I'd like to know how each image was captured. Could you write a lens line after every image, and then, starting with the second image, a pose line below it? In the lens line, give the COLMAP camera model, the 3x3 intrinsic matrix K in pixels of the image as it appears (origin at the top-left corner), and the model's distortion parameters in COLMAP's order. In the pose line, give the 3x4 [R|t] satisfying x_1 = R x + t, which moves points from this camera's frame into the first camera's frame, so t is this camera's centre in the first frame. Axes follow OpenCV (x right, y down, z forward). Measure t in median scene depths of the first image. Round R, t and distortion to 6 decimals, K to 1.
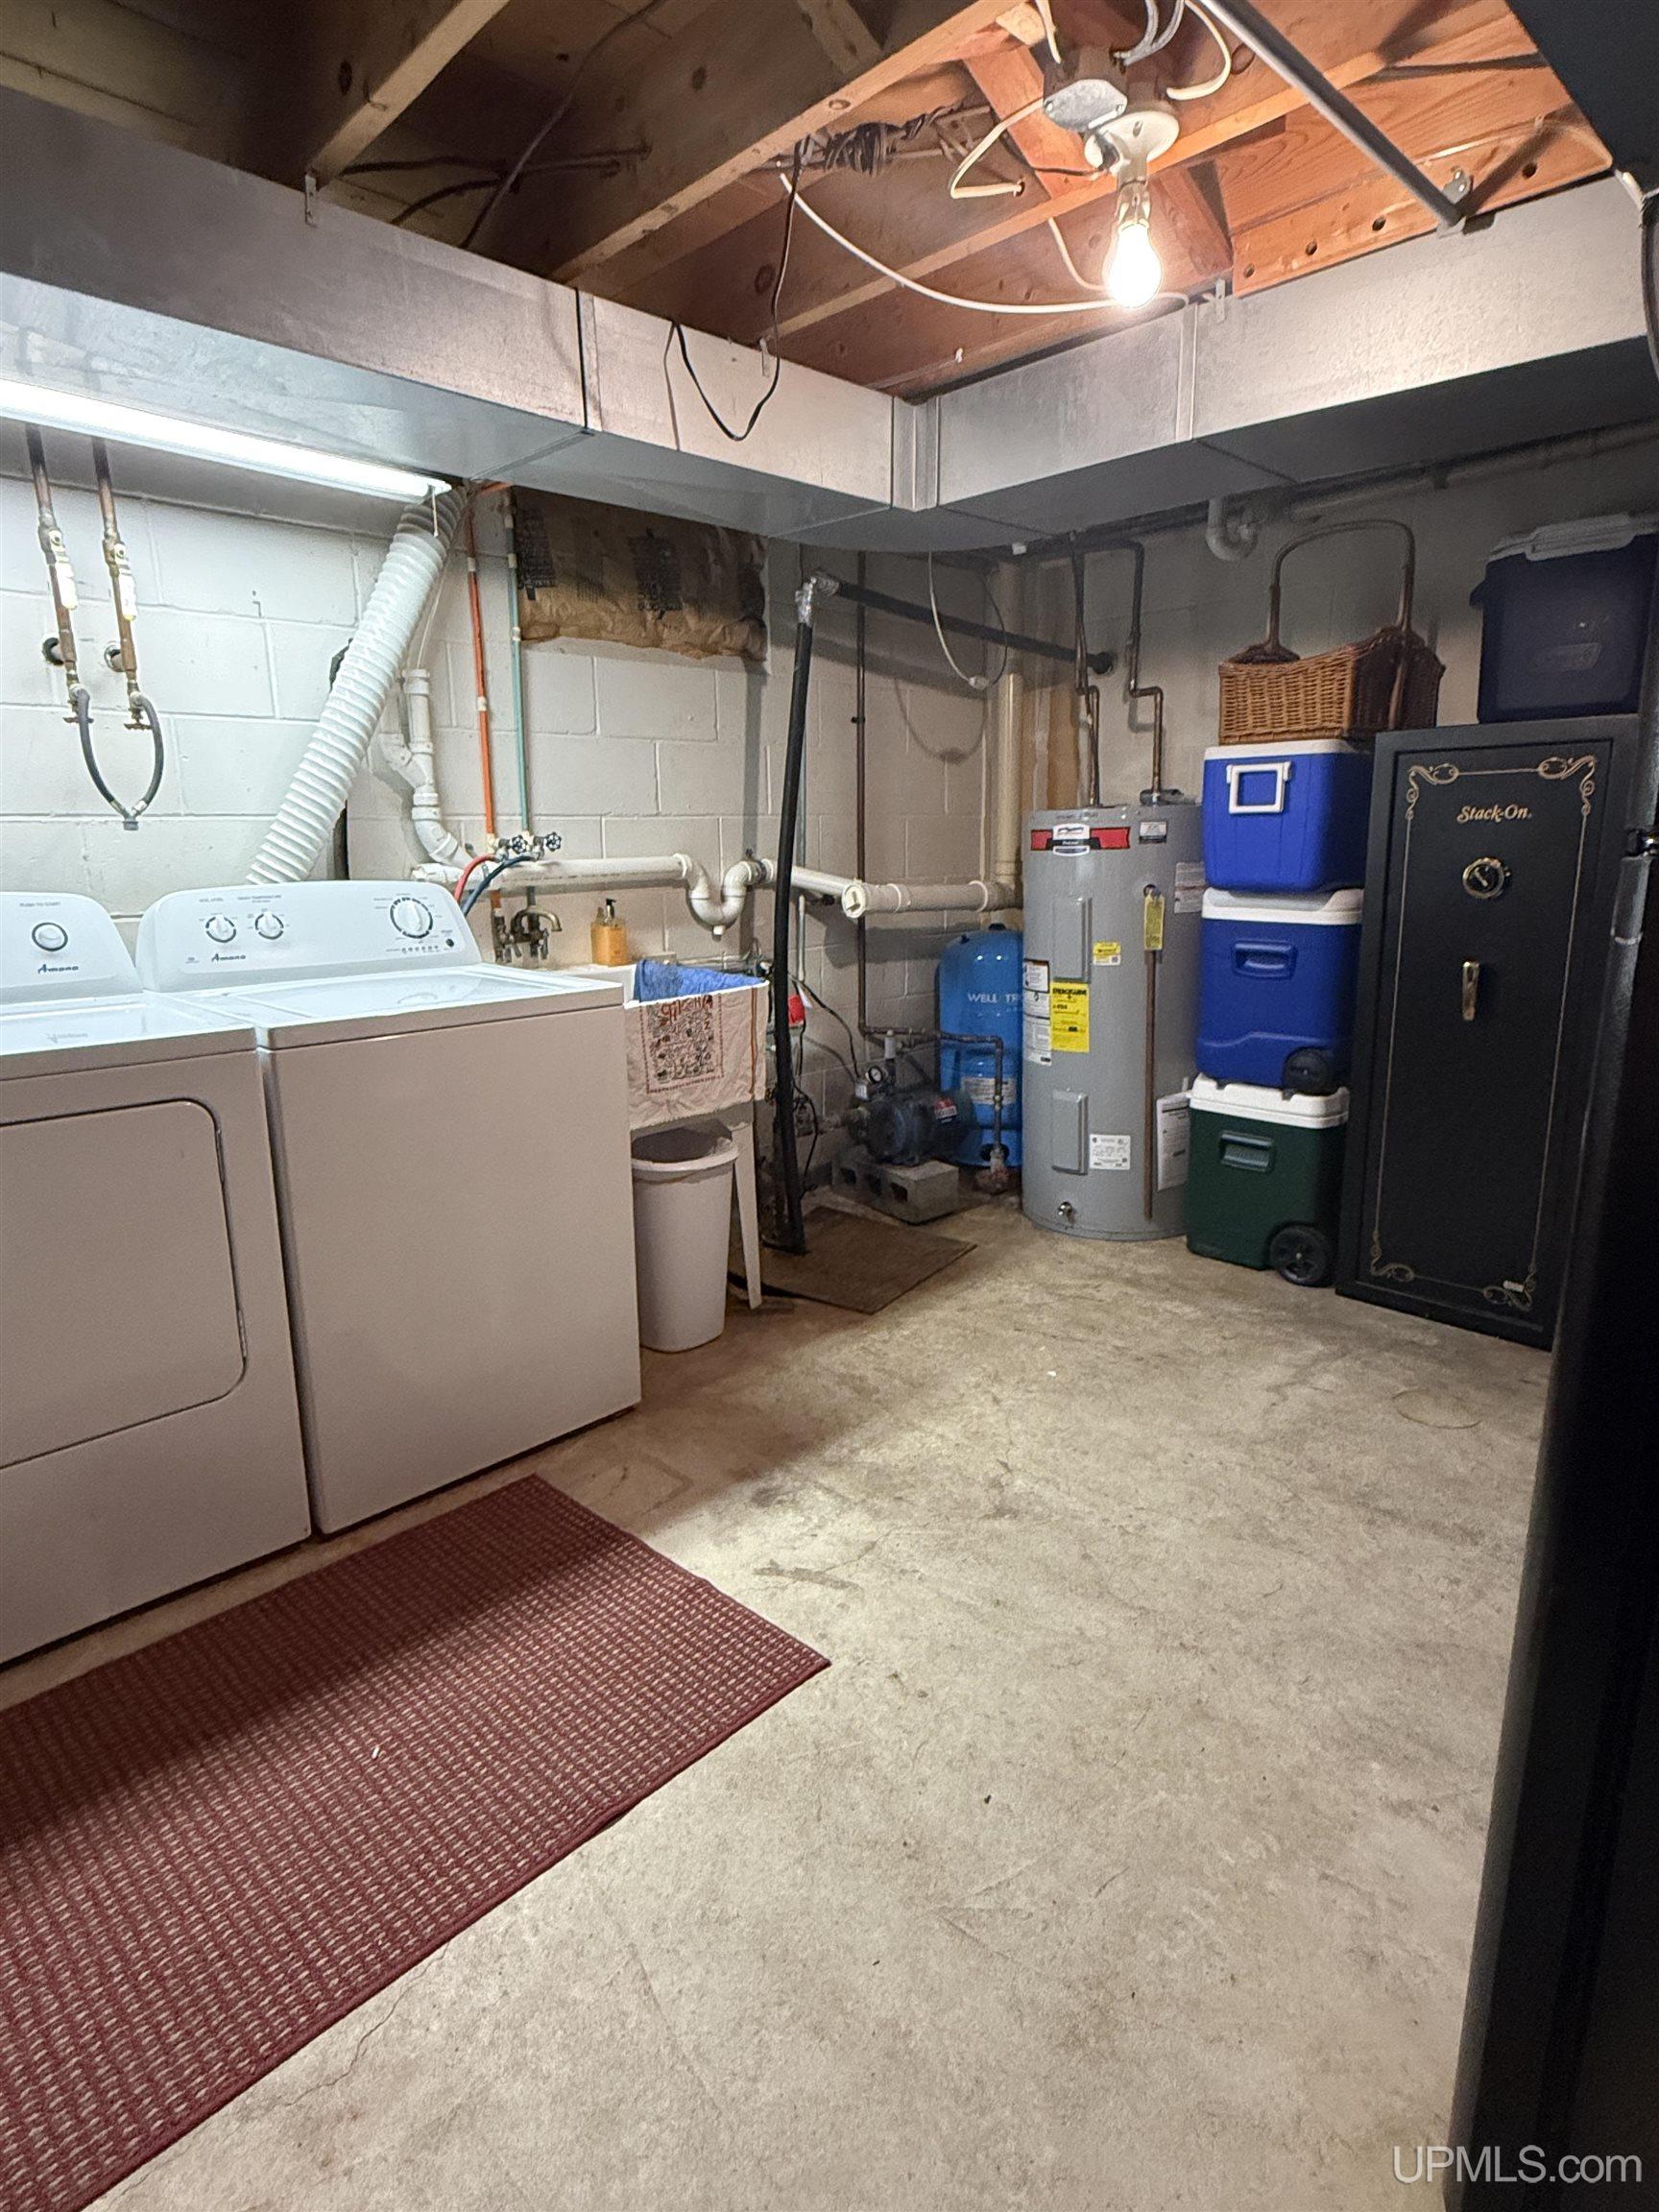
lens RADIAL K [[1174.2, 0, 832.0], [0, 1174.2, 1113.7], [0, 0, 1]] dist [-0.000243, -0.000464]
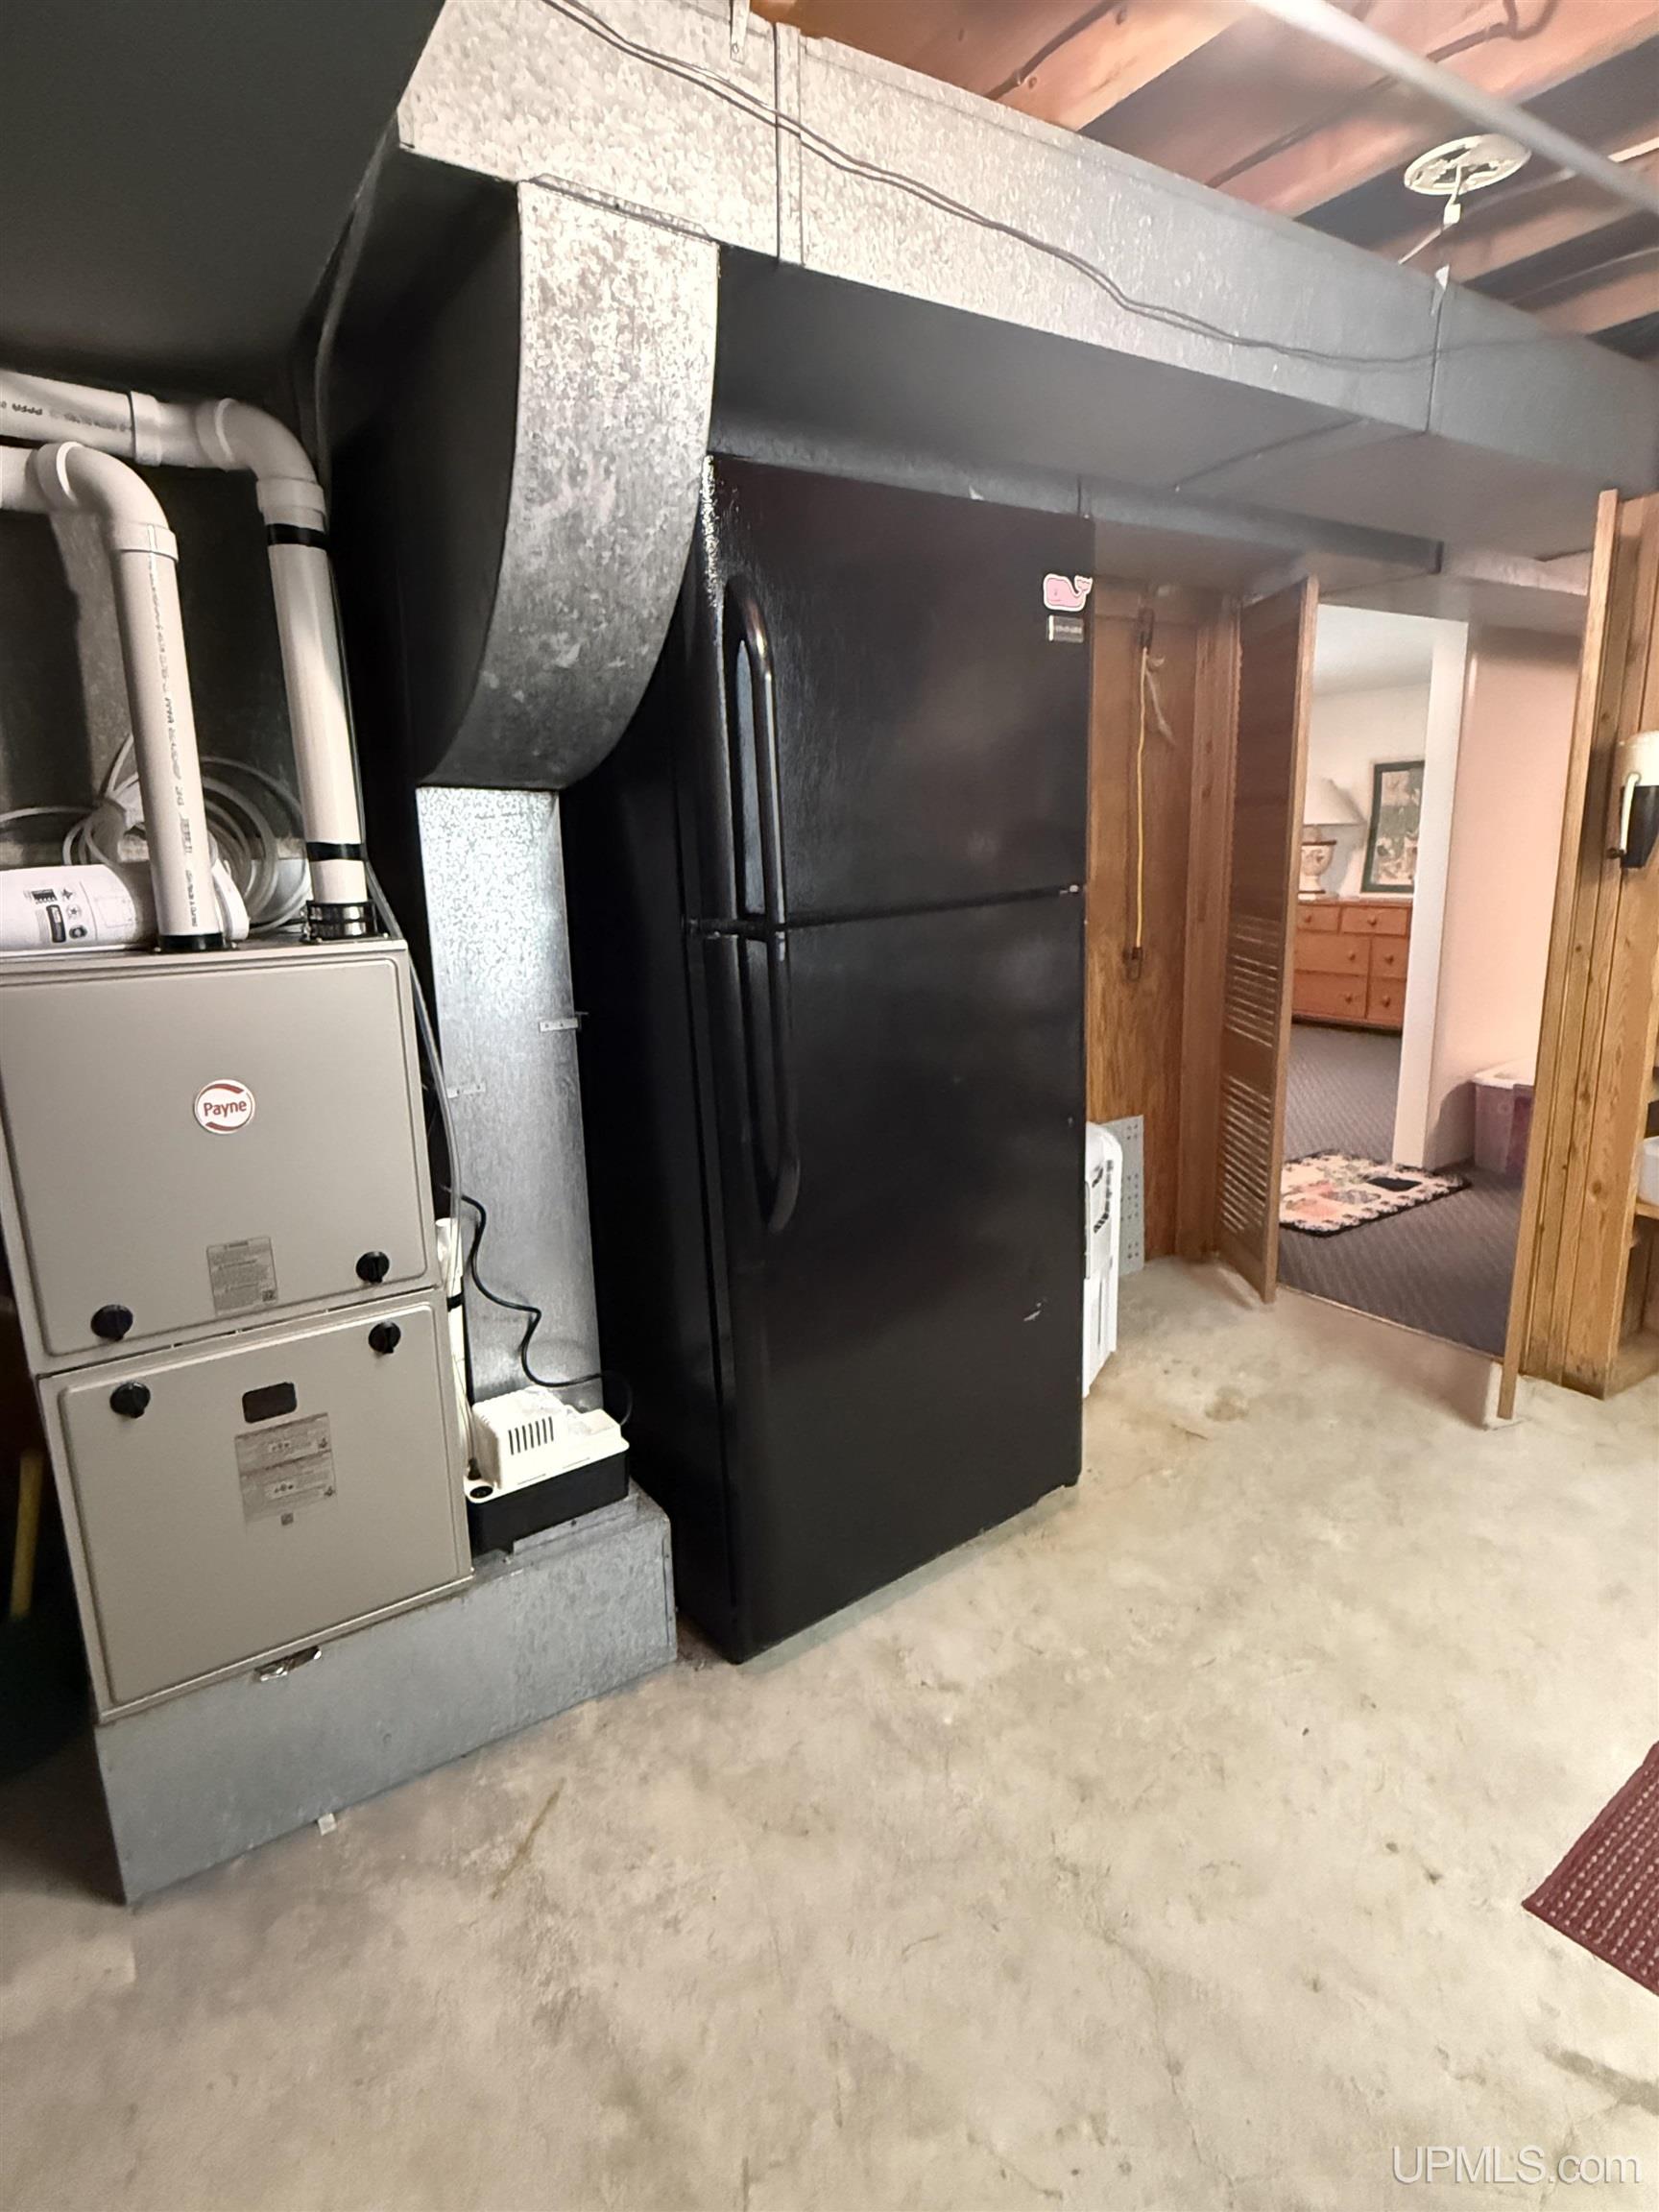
lens RADIAL K [[1174.2, 0, 832.0], [0, 1174.2, 1113.7], [0, 0, 1]] dist [-0.000243, -0.000464]
pose [[-0.983368, 0.002165, 0.181613, 0.202511], [0.083855, 0.892392, 0.443402, -0.266101], [-0.161110, 0.451257, -0.877731, 0.971048]]
